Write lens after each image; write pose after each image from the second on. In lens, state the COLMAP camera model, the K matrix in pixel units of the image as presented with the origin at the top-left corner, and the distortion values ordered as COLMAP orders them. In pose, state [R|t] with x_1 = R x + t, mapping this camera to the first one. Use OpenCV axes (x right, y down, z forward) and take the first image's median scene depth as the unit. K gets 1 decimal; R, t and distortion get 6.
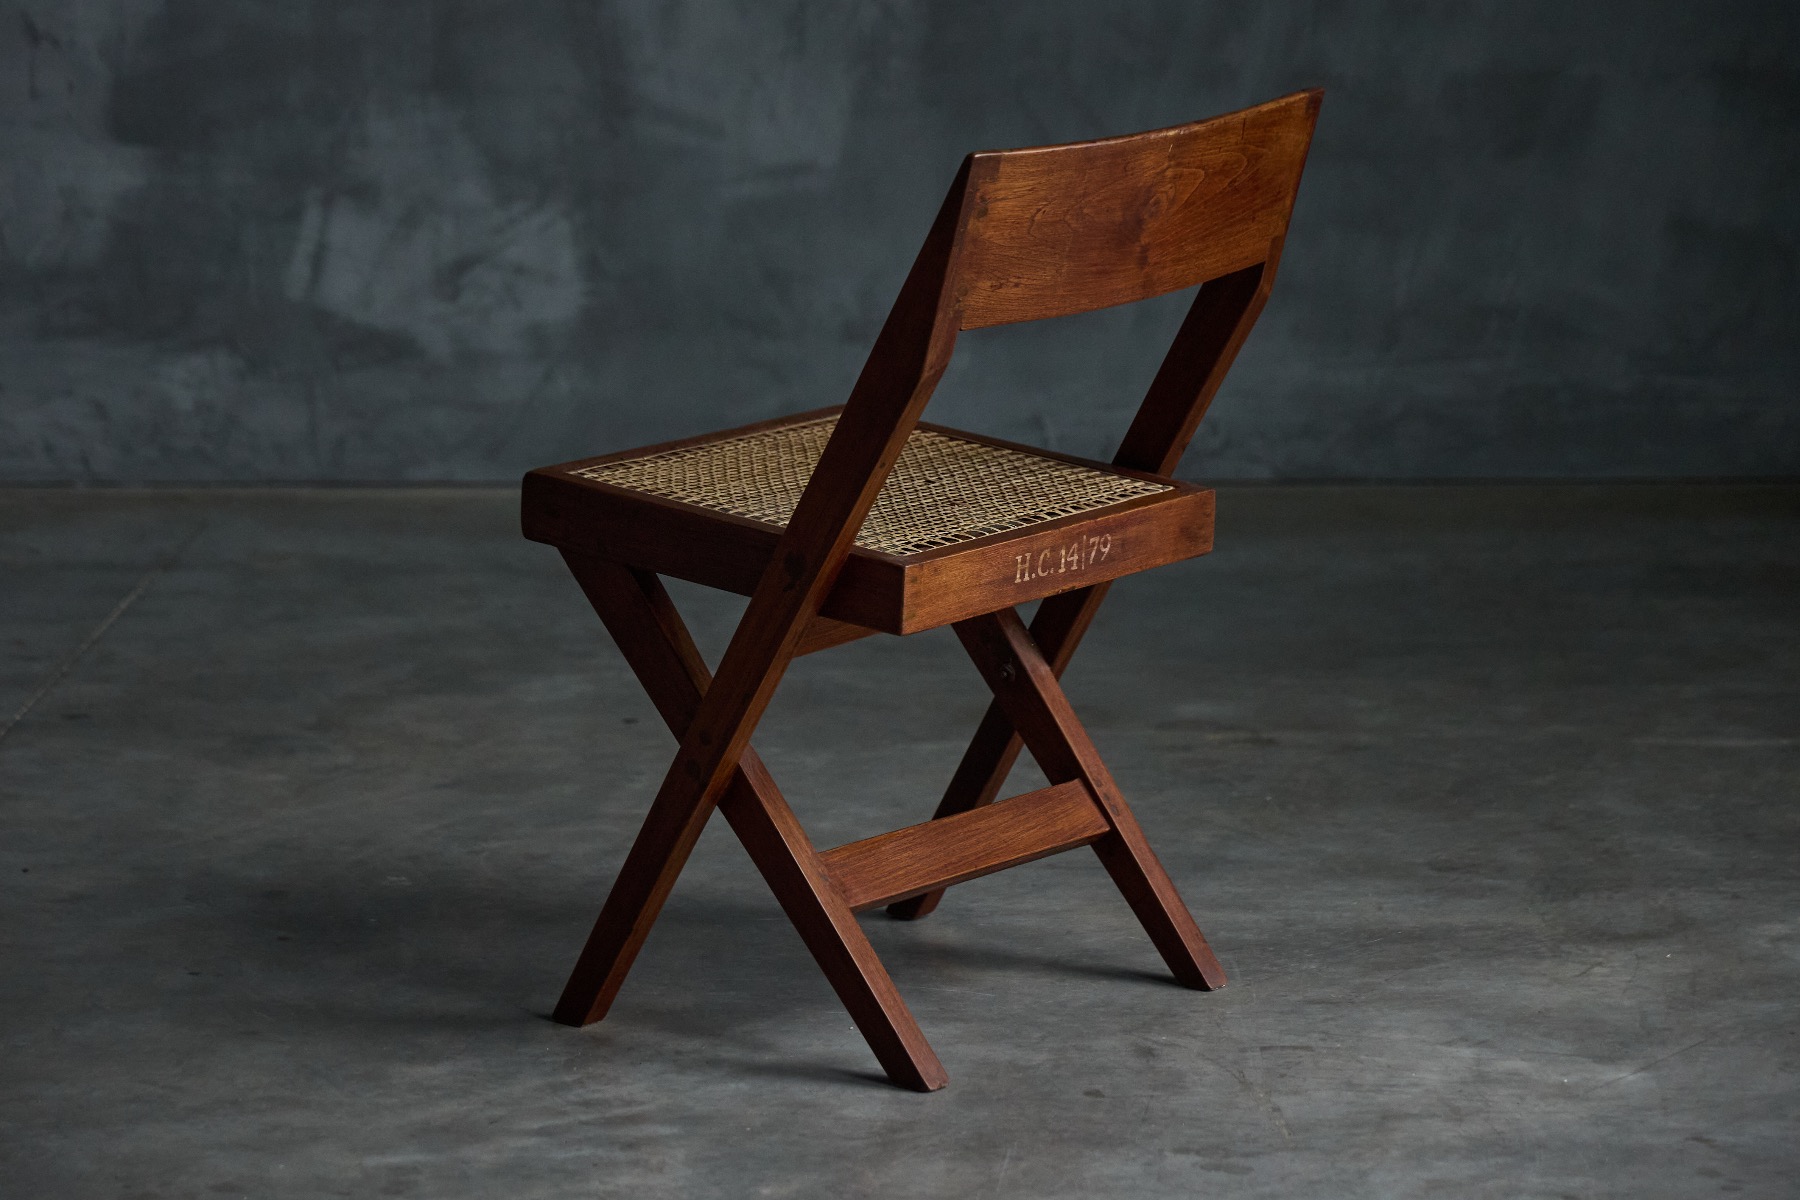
lens RADIAL K [[5579.2, 0, 914.6], [0, 5579.2, 518.4], [0, 0, 1]] dist [0.001114, 0.000000]
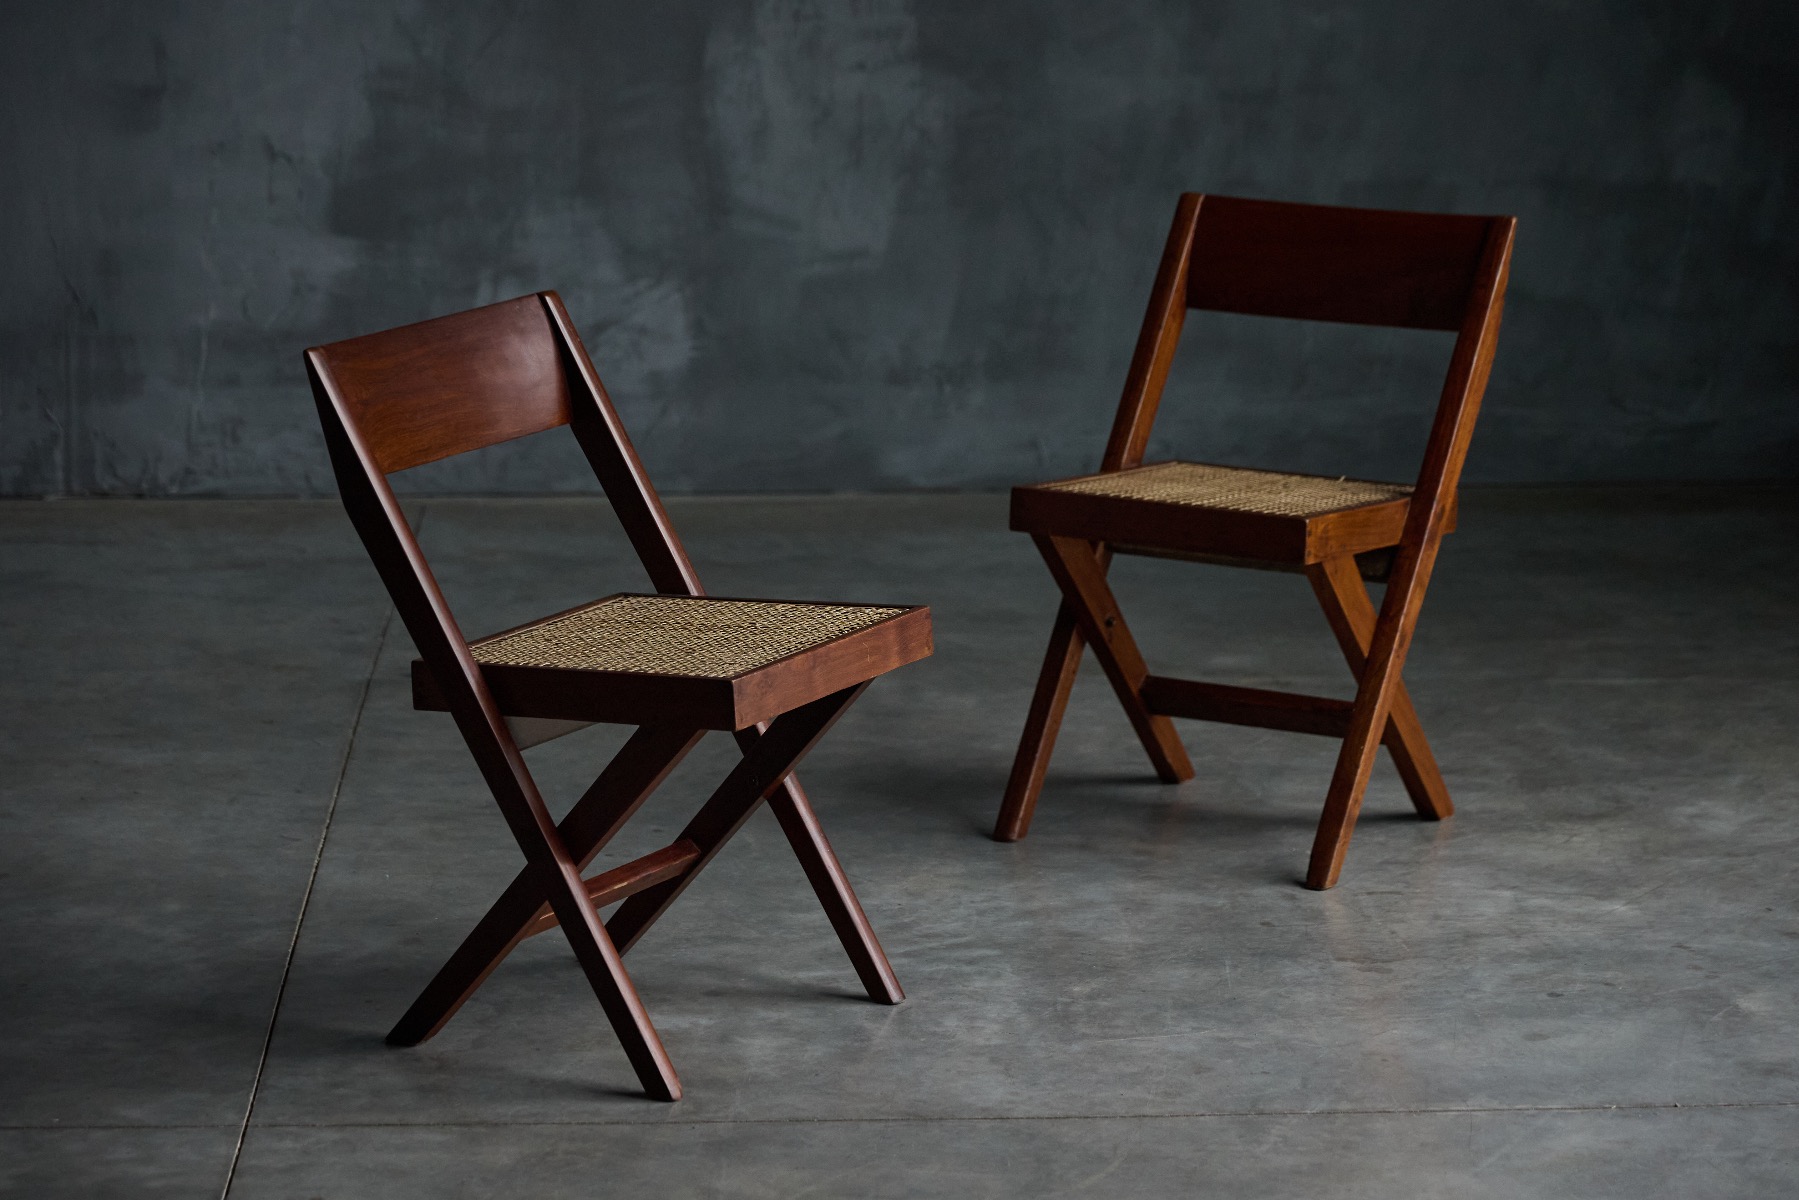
lens RADIAL K [[5293.3, 0, 905.9], [0, 5293.3, 603.8], [0, 0, 1]] dist [0.006454, 0.000000]
pose [[0.995773, -0.009435, 0.091361, -0.158514], [0.007031, 0.999621, 0.026603, -0.016608], [-0.091578, -0.025848, 0.995462, -0.321959]]
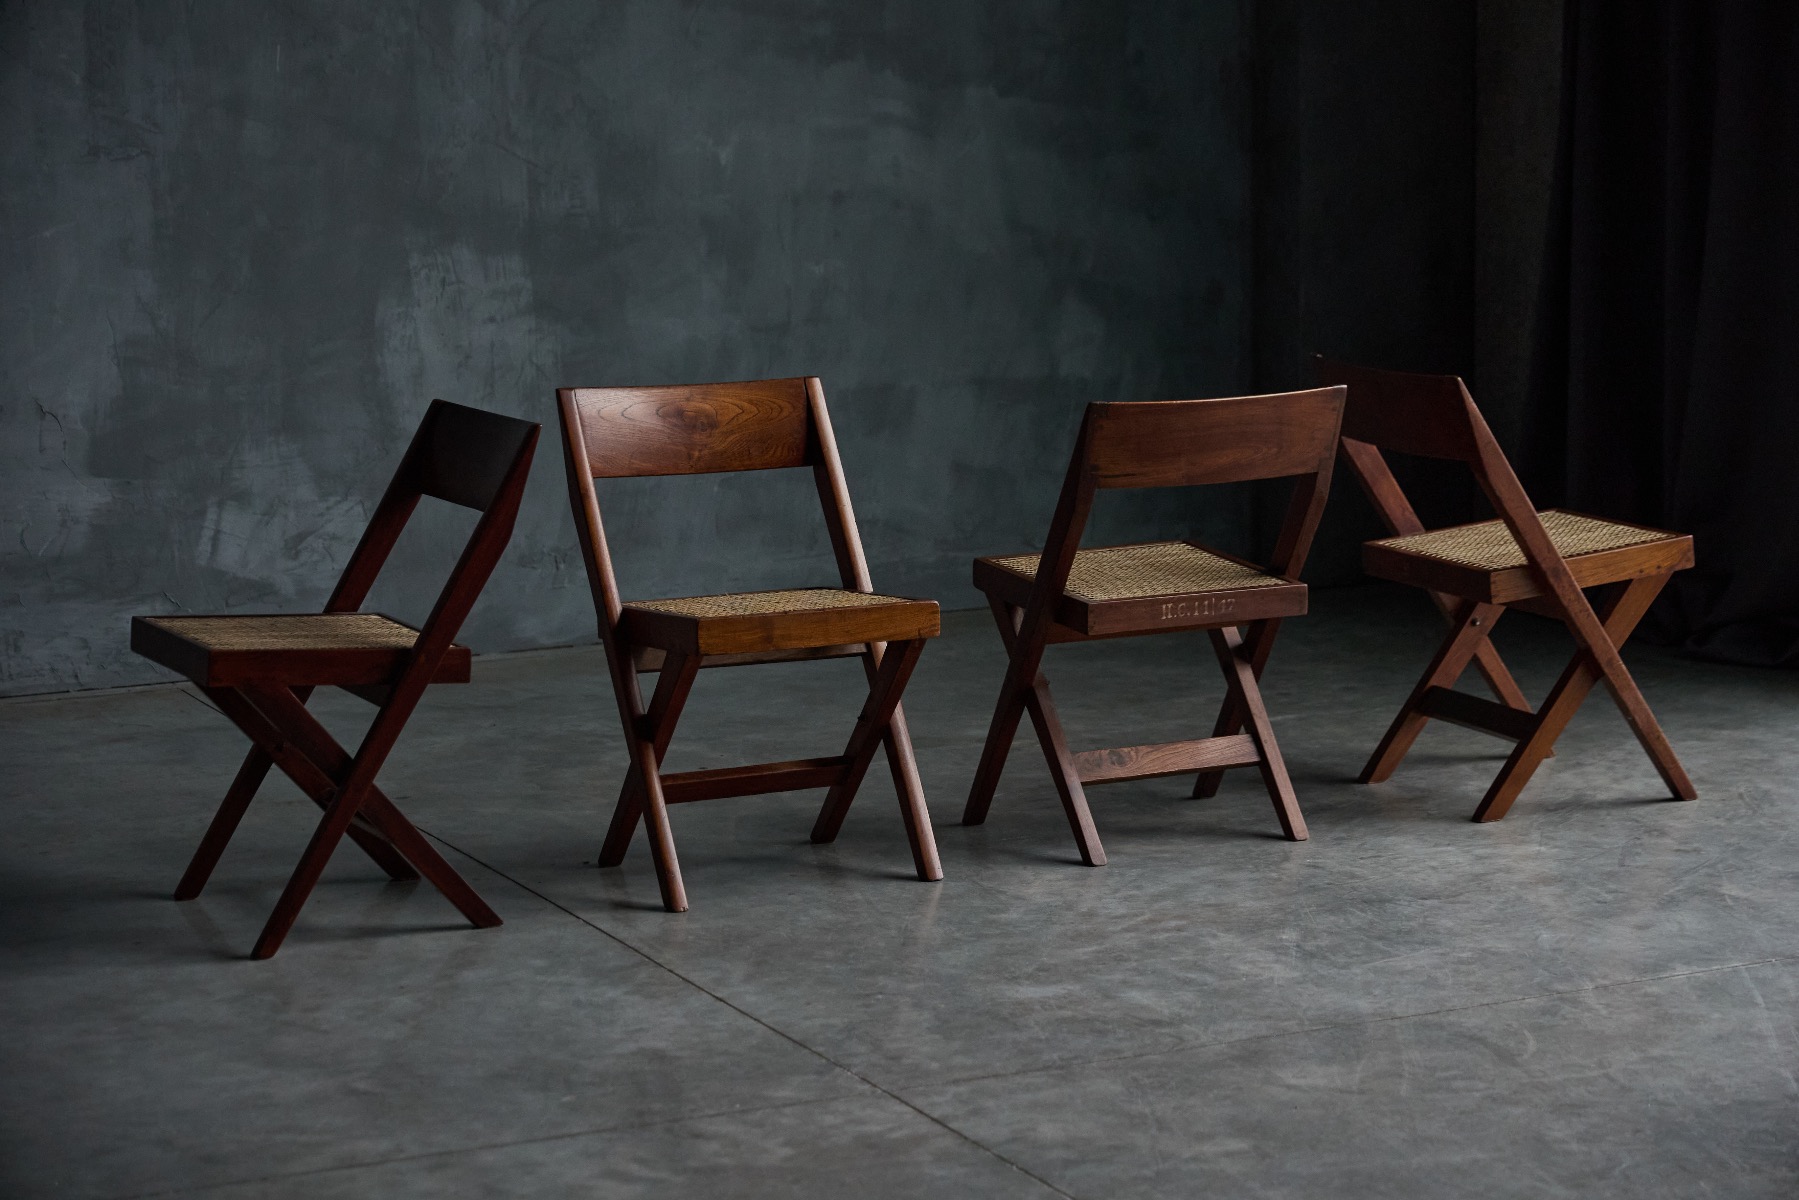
lens RADIAL K [[4061.0, 0, 896.7], [0, 4061.0, 537.1], [0, 0, 1]] dist [-0.052667, 0.000000]
pose [[0.880261, -0.069390, 0.469389, -0.626174], [0.093498, 0.995220, -0.028216, 0.006284], [-0.465187, 0.068724, 0.882540, -0.179682]]
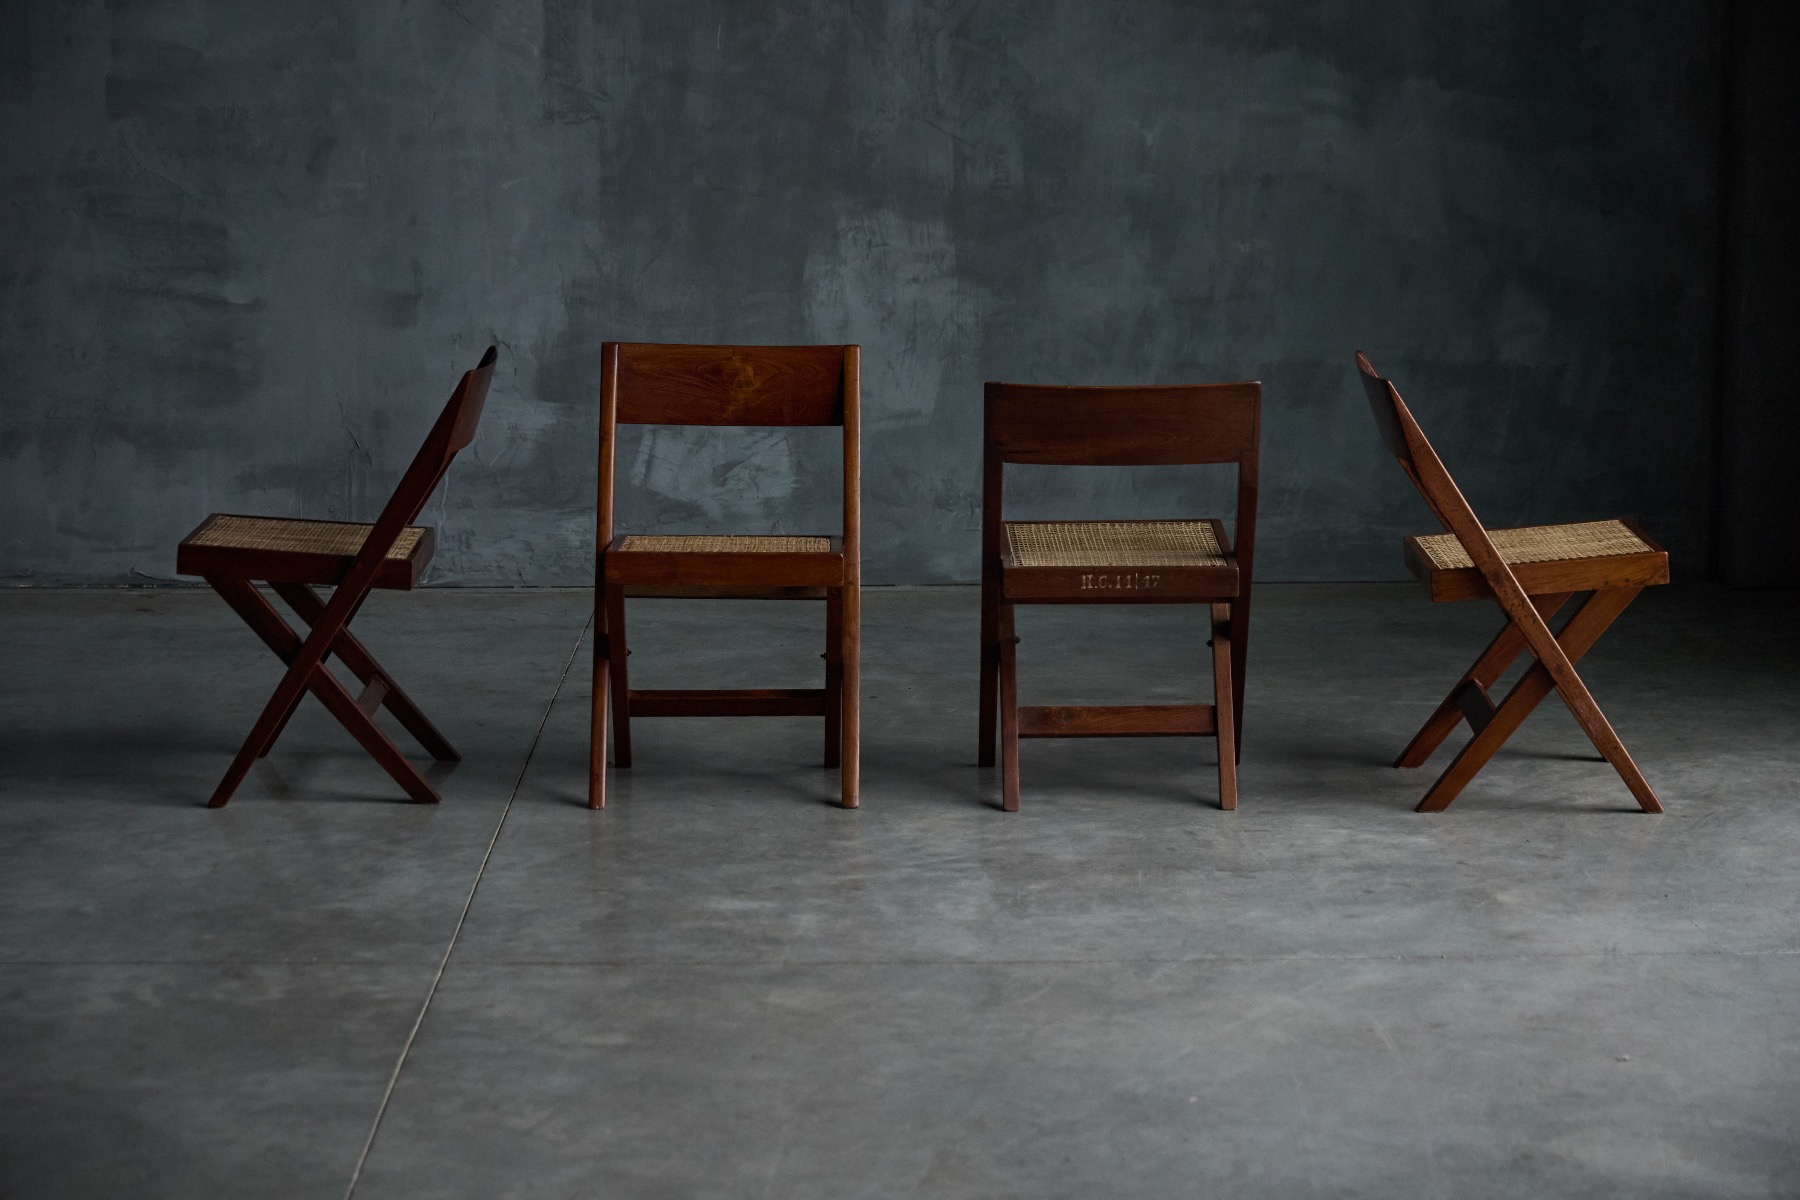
lens RADIAL K [[4063.3, 0, 876.1], [0, 4063.3, 554.5], [0, 0, 1]] dist [-0.052667, 0.000000]
pose [[0.998584, -0.002215, 0.053158, -0.132761], [0.003875, 0.999508, -0.031140, 0.032706], [-0.053063, 0.031302, 0.998100, -0.434521]]
